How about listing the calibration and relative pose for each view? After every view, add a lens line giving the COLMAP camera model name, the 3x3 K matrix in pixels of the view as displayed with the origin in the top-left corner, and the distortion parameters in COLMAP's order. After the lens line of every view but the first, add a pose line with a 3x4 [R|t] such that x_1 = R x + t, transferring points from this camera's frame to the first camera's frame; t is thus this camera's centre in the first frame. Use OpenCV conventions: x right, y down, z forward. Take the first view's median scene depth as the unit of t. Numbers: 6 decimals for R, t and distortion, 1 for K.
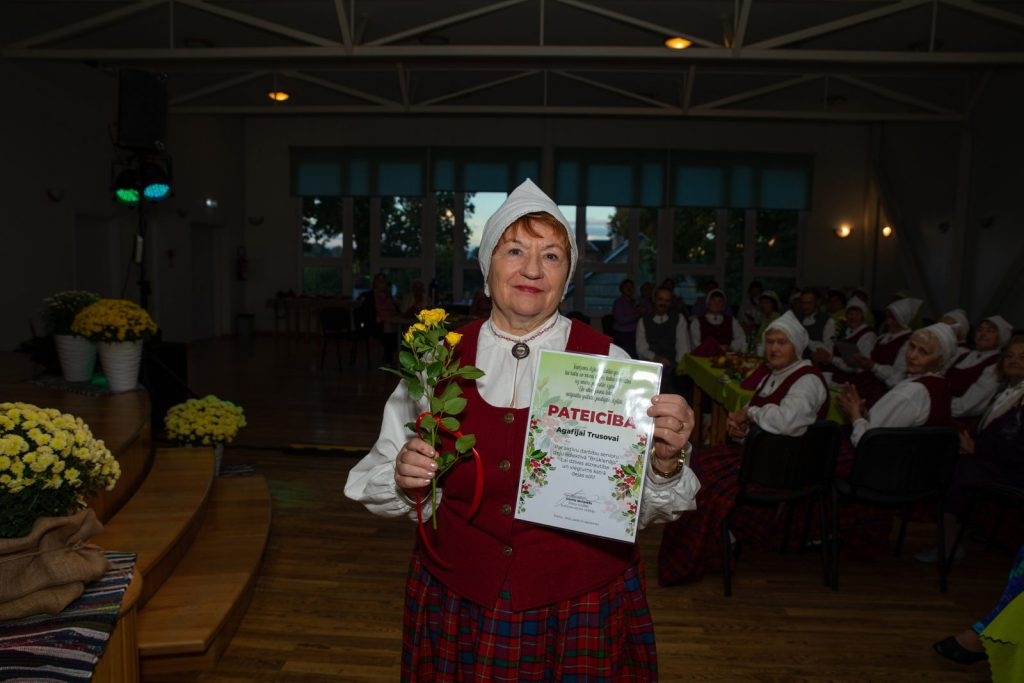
lens RADIAL K [[731.5, 0, 513.3], [0, 731.5, 337.7], [0, 0, 1]] dist [-0.114465, 0.104997]
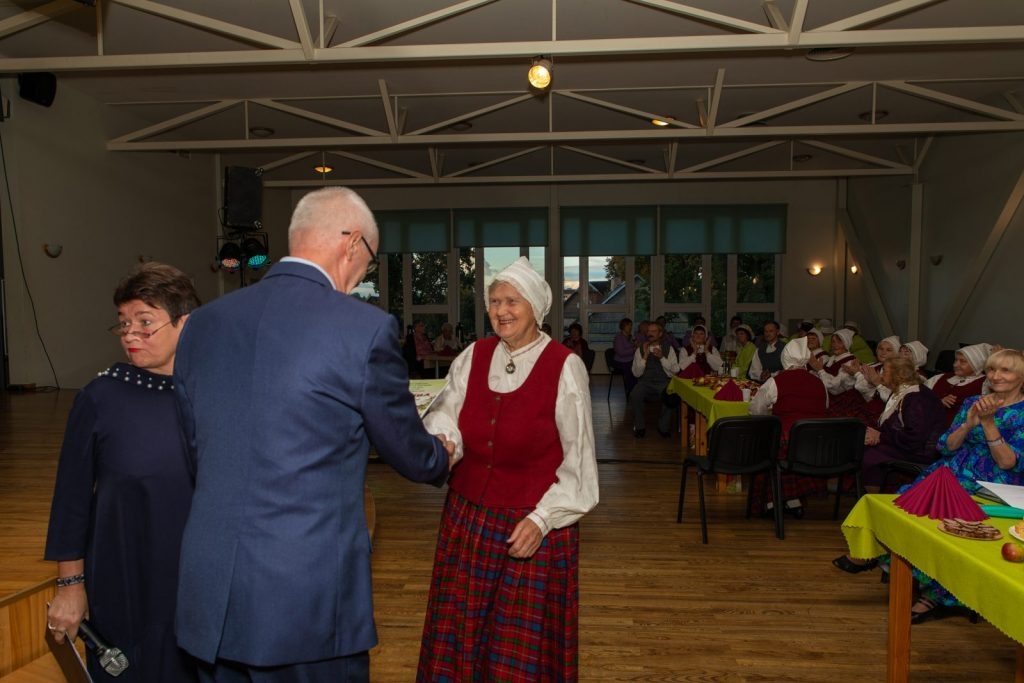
lens RADIAL K [[684.1, 0, 512.0], [0, 684.1, 341.5], [0, 0, 1]] dist [0.005184, 0.000910]
pose [[0.999573, -0.027171, -0.010761, -0.019050], [0.026626, 0.998500, -0.047844, 0.006697], [0.012045, 0.047537, 0.998797, -0.125624]]
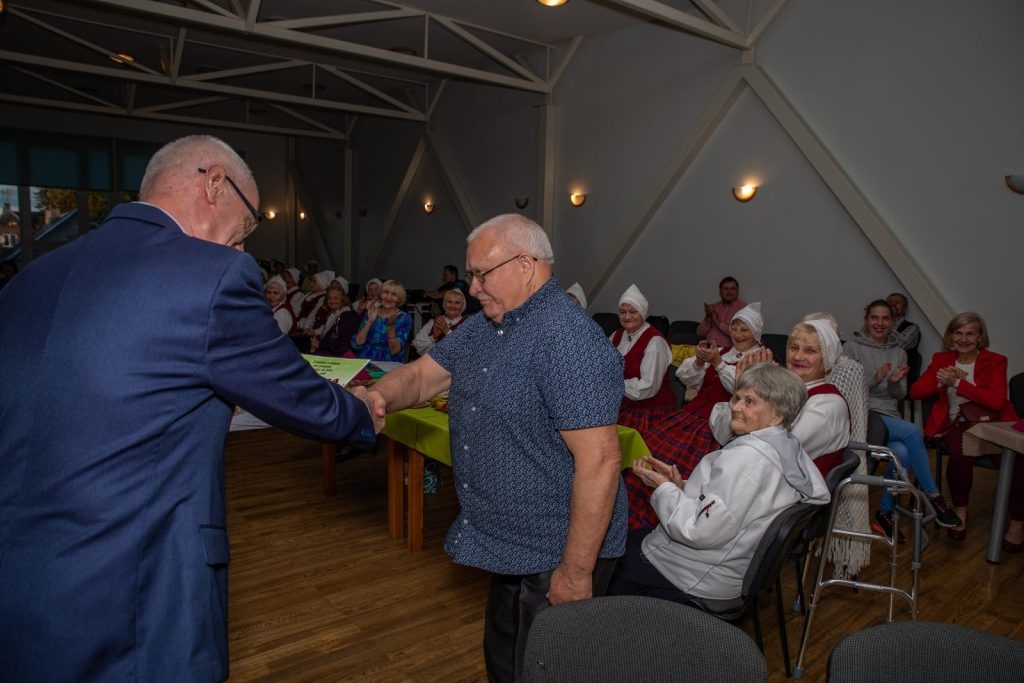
lens RADIAL K [[693.4, 0, 518.8], [0, 693.4, 343.5], [0, 0, 1]] dist [-0.126492, 0.094144]
pose [[0.730126, -0.092956, 0.676960, -0.073988], [0.056175, 0.995516, 0.076112, 0.015688], [-0.680999, -0.017543, 0.732074, -0.252491]]
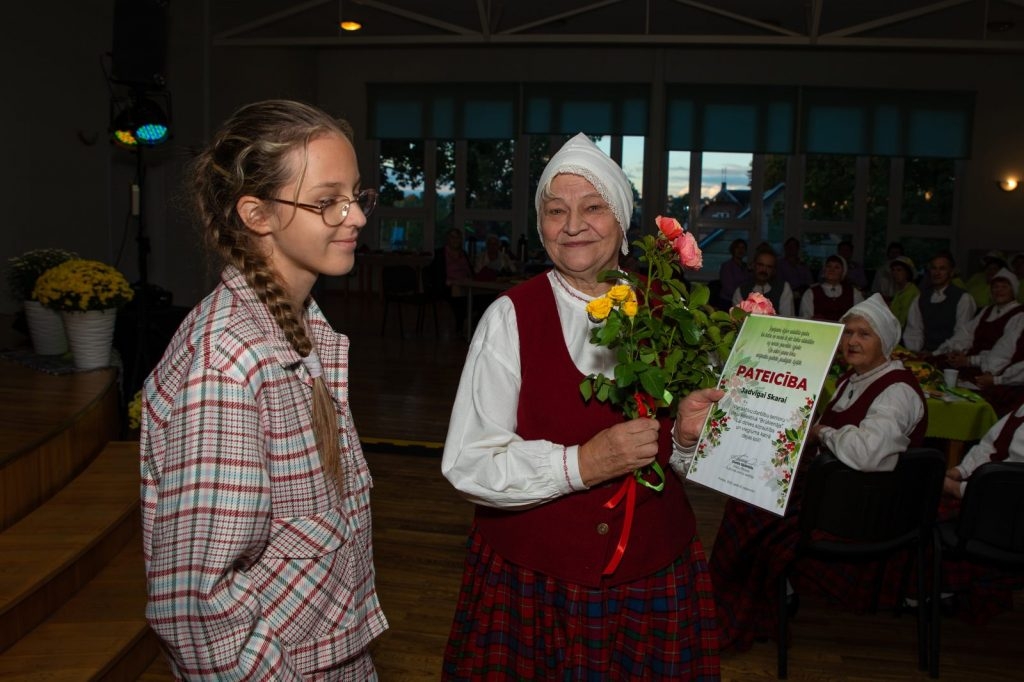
lens RADIAL K [[805.5, 0, 581.8], [0, 805.5, 299.8], [0, 0, 1]] dist [-0.120128, 0.090011]
pose [[0.996529, 0.019091, -0.081033, 0.053908], [-0.018710, 0.999810, 0.005469, -0.011463], [0.081122, -0.003934, 0.996696, 0.062369]]
